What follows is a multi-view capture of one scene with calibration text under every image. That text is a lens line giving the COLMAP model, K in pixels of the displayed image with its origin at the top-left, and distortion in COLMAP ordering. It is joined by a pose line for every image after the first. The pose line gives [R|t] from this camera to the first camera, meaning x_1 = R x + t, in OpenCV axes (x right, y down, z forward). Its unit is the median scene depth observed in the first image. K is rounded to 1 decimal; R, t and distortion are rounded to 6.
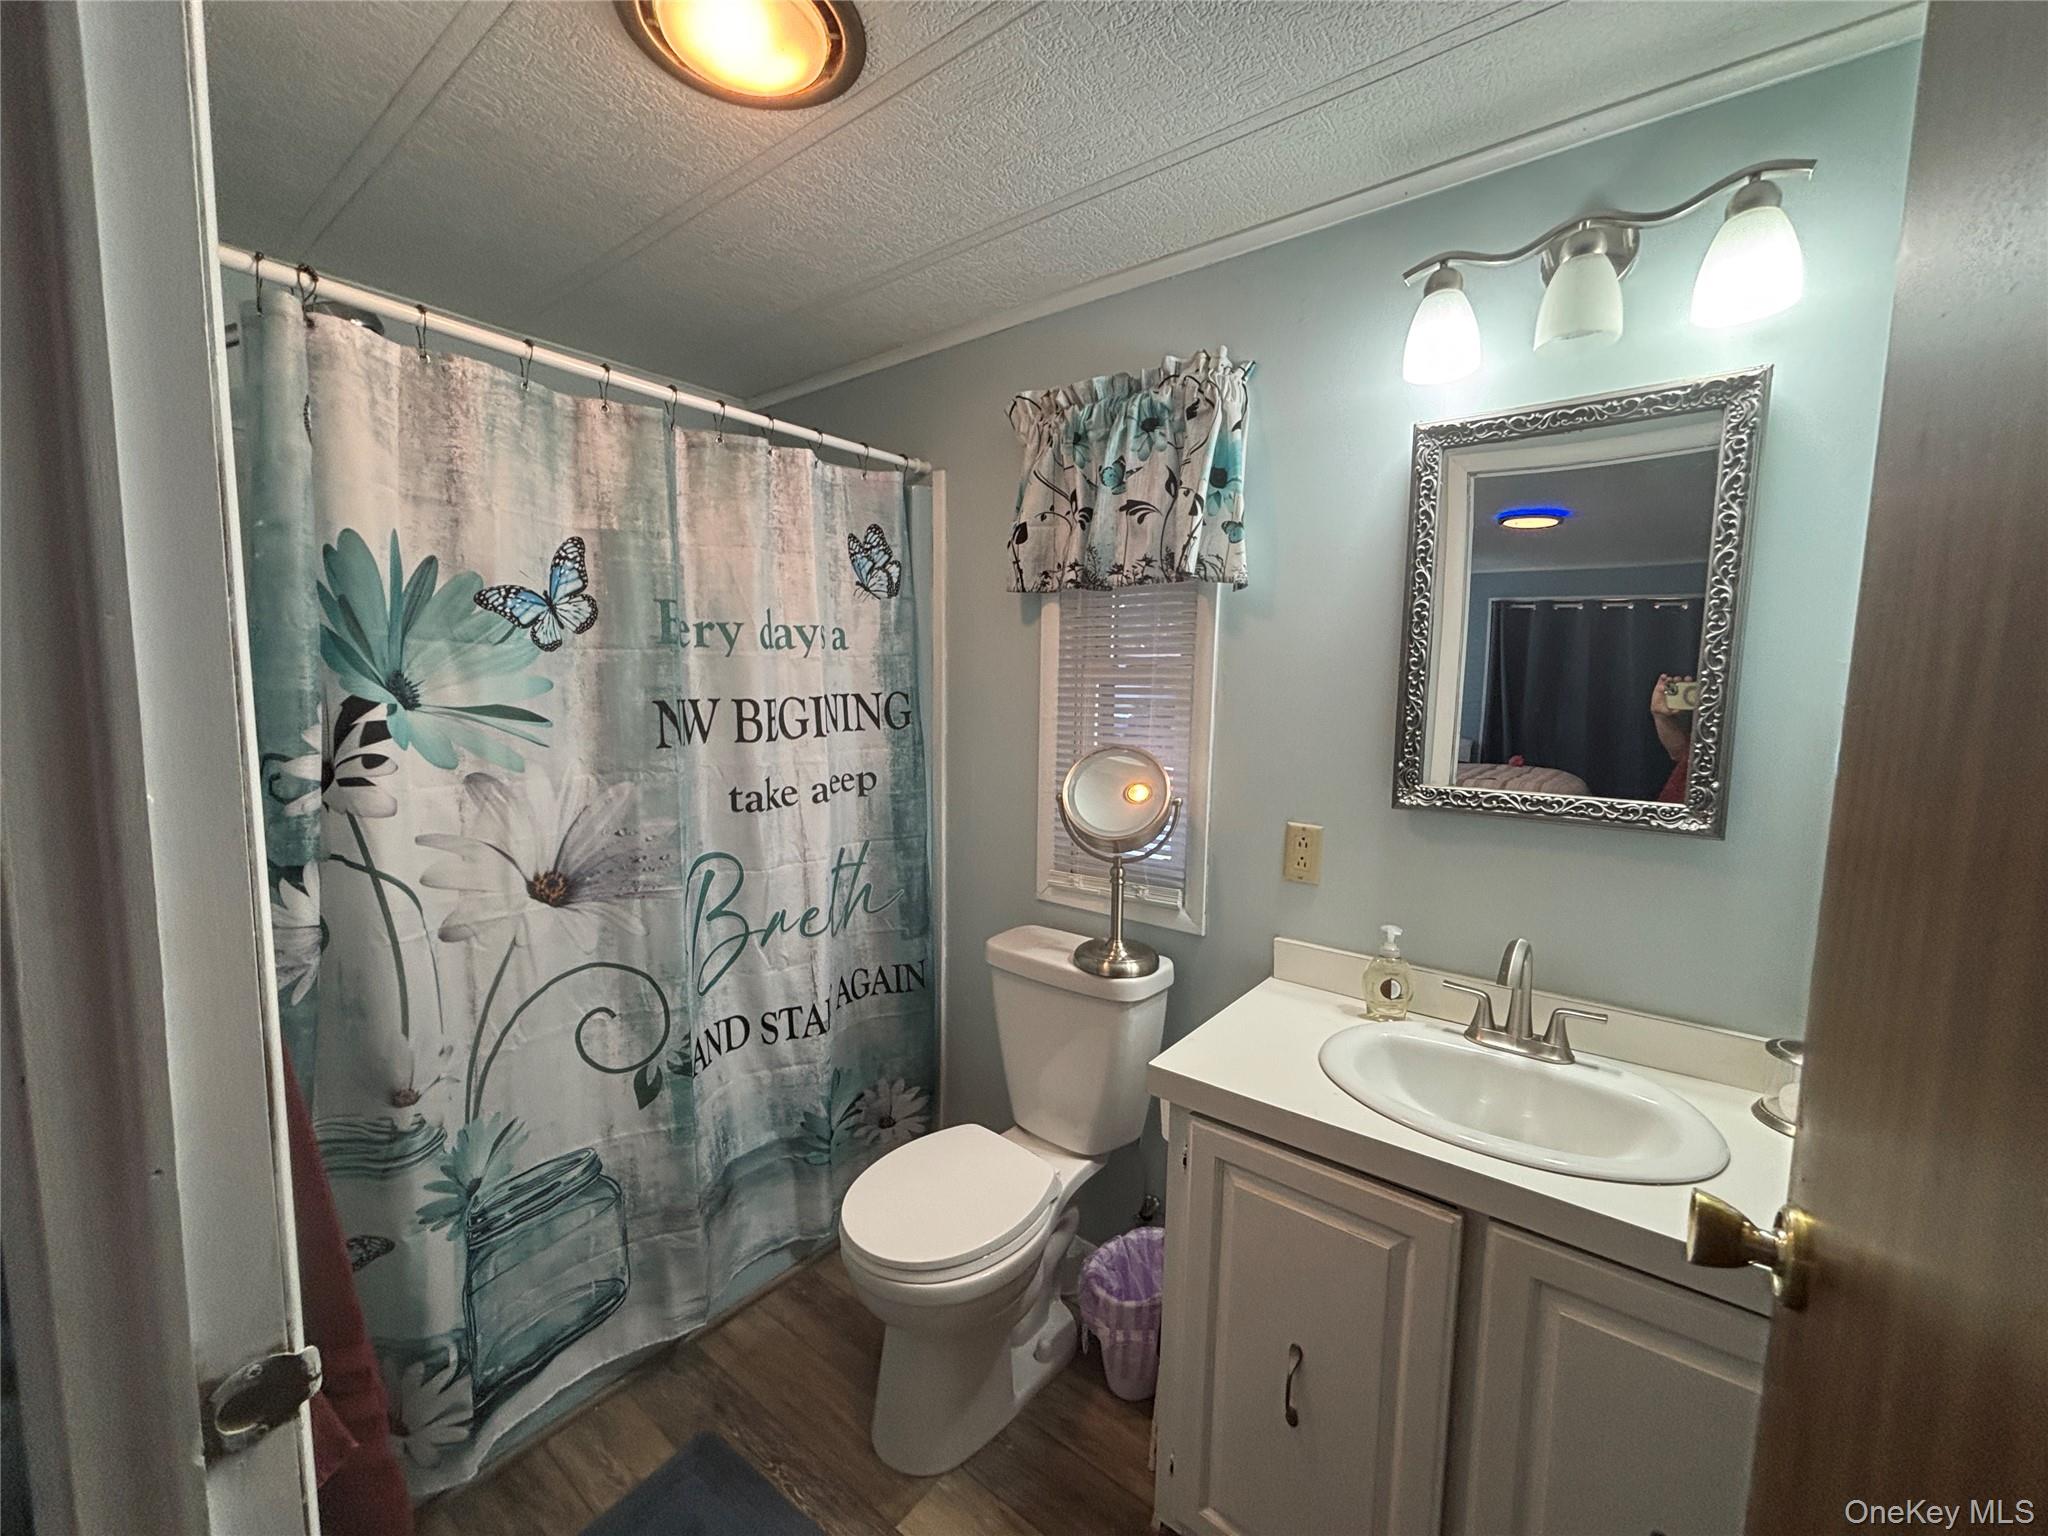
lens RADIAL K [[830.0, 0, 1045.8], [0, 830.0, 768.9], [0, 0, 1]] dist [-0.000474, 0.000461]
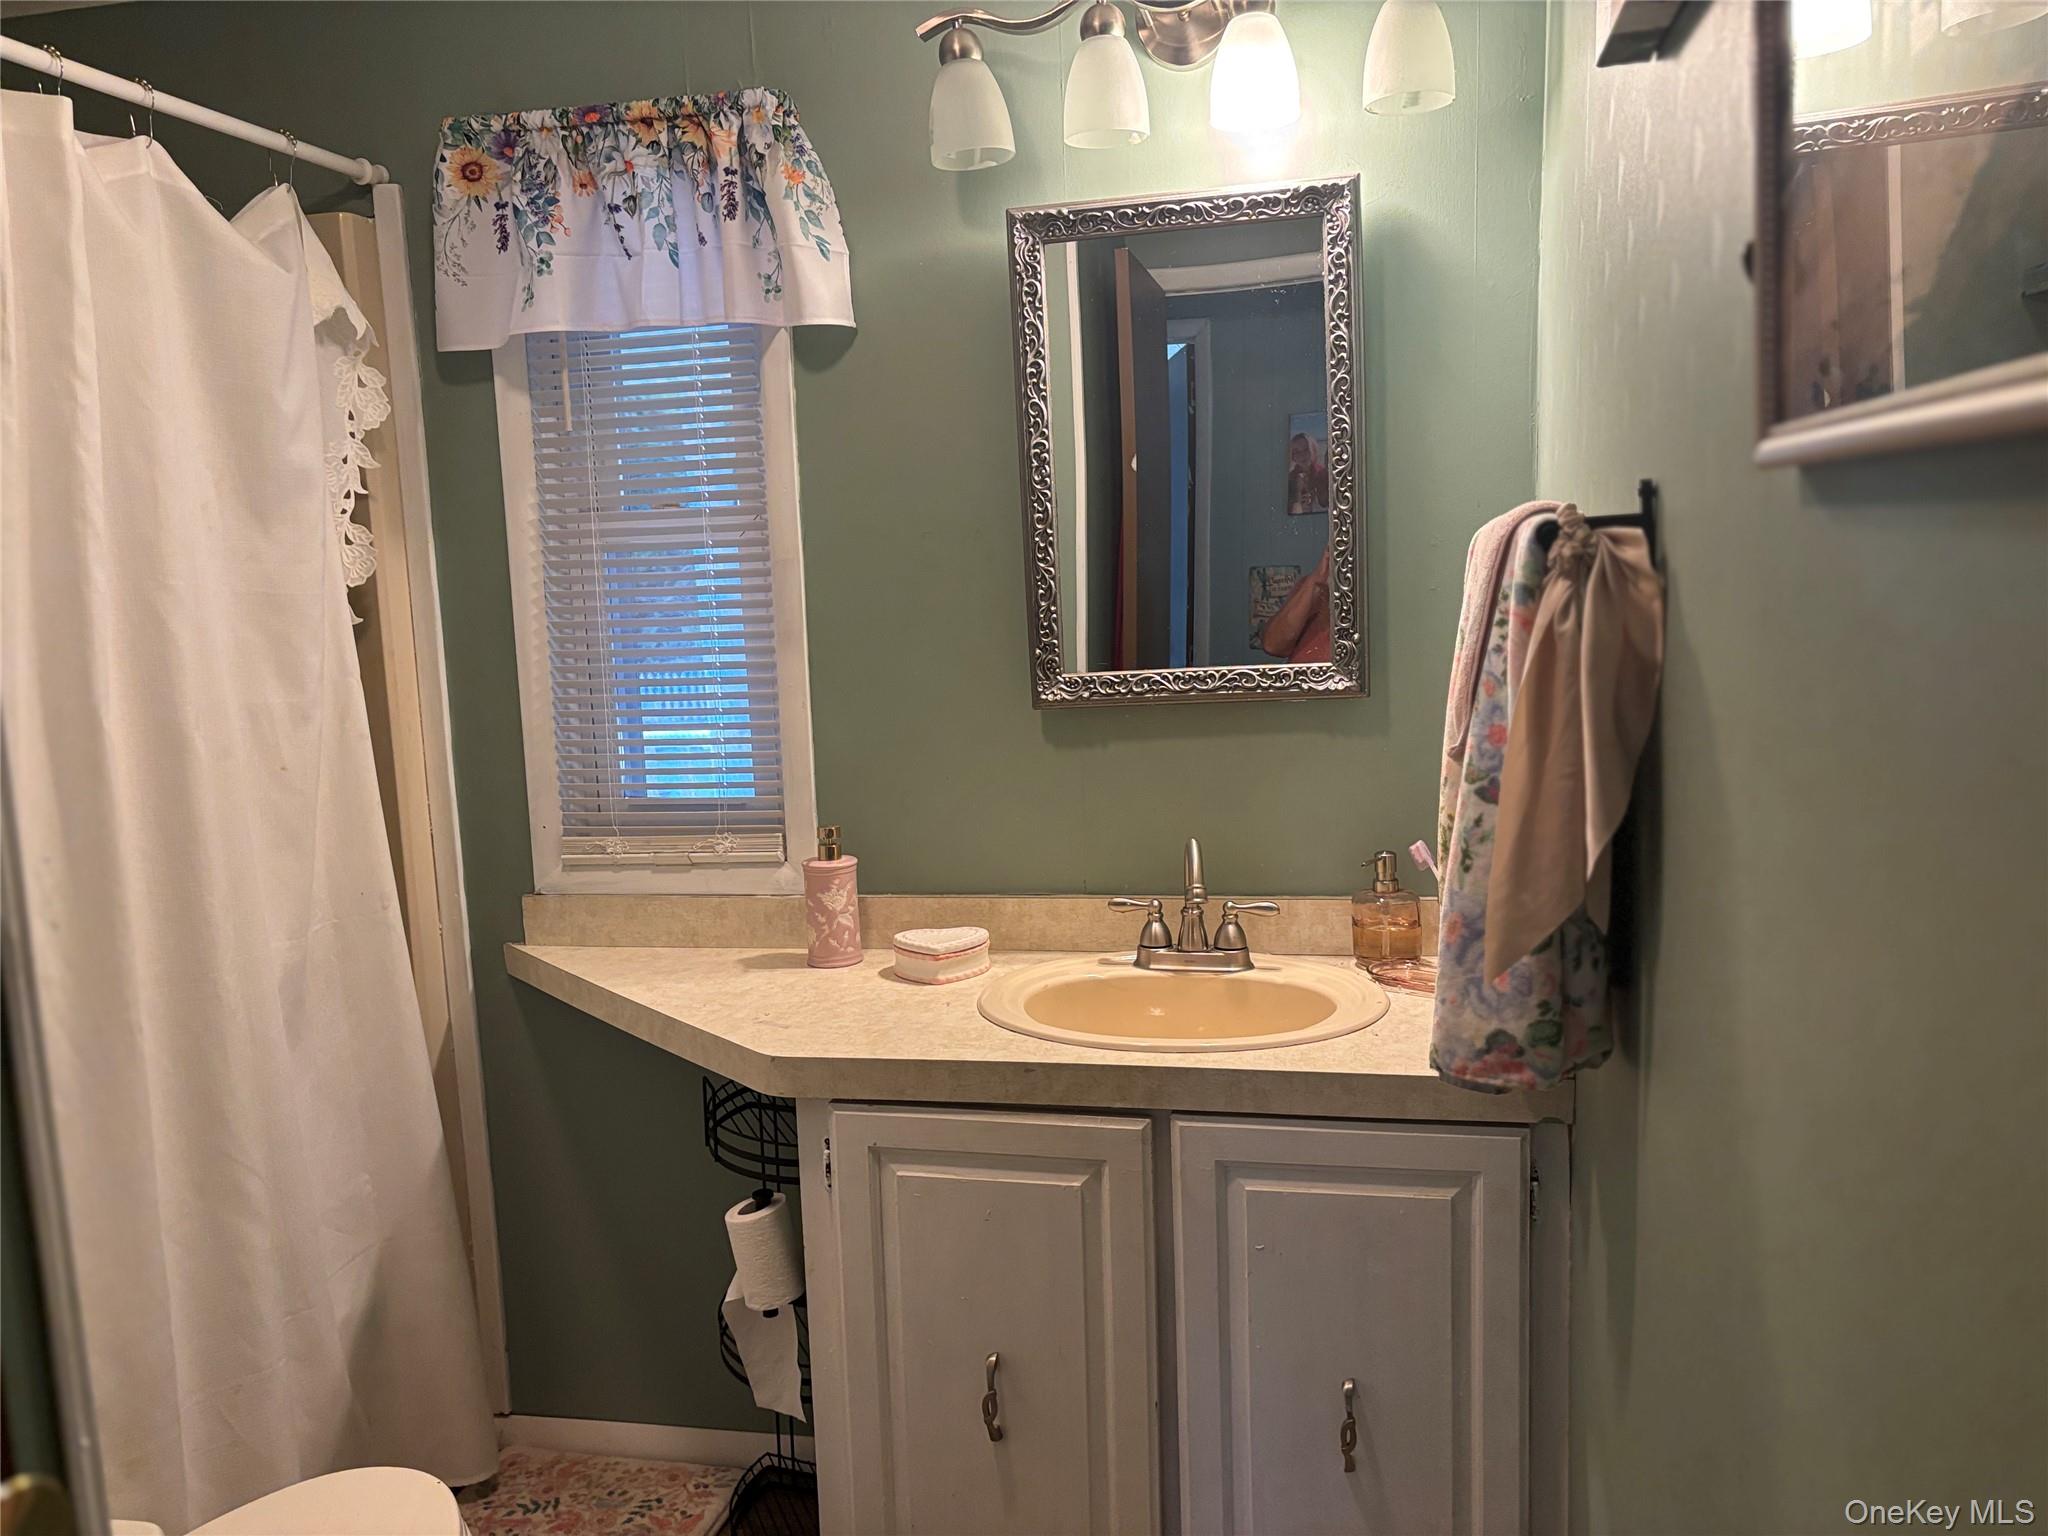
lens RADIAL K [[1543.9, 0, 1056.5], [0, 1543.9, 797.6], [0, 0, 1]] dist [0.053162, -0.054723]
pose [[0.911441, -0.110895, 0.396205, -0.168157], [0.103882, 0.993817, 0.039189, 0.087337], [-0.398101, 0.005440, 0.917325, -0.389423]]
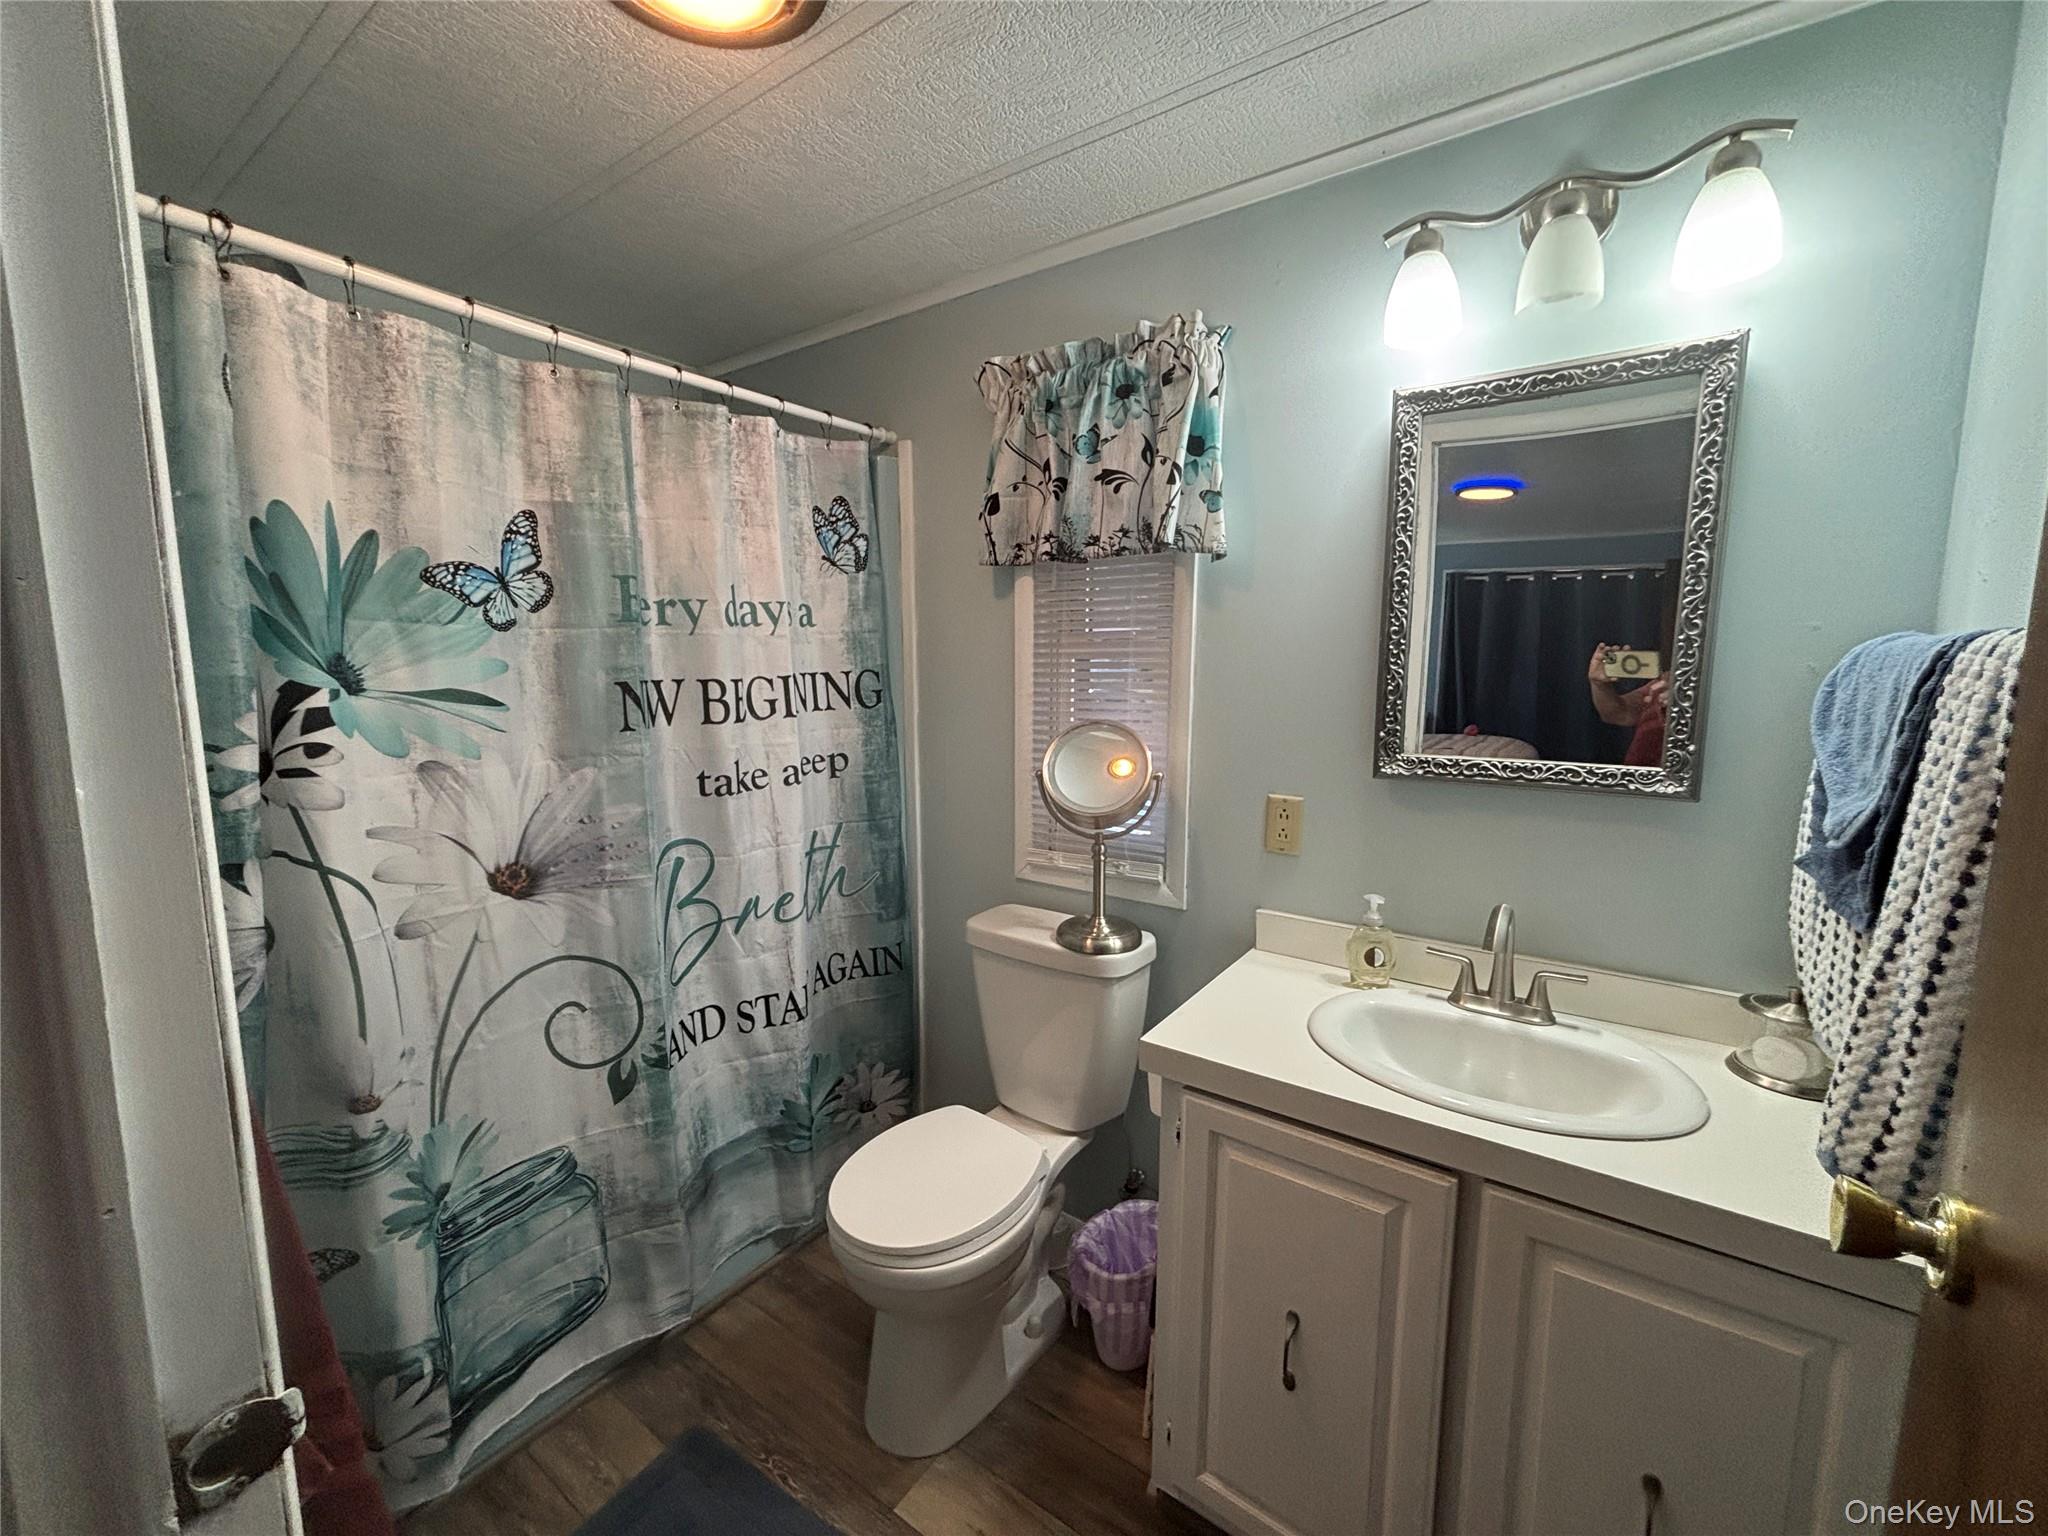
lens RADIAL K [[830.0, 0, 1046.9], [0, 830.0, 767.9], [0, 0, 1]] dist [-0.000474, 0.000461]
pose [[0.998646, -0.020607, 0.047762, -0.028196], [0.019371, 0.999469, 0.026195, 0.001645], [-0.048276, -0.025235, 0.998515, 0.021300]]
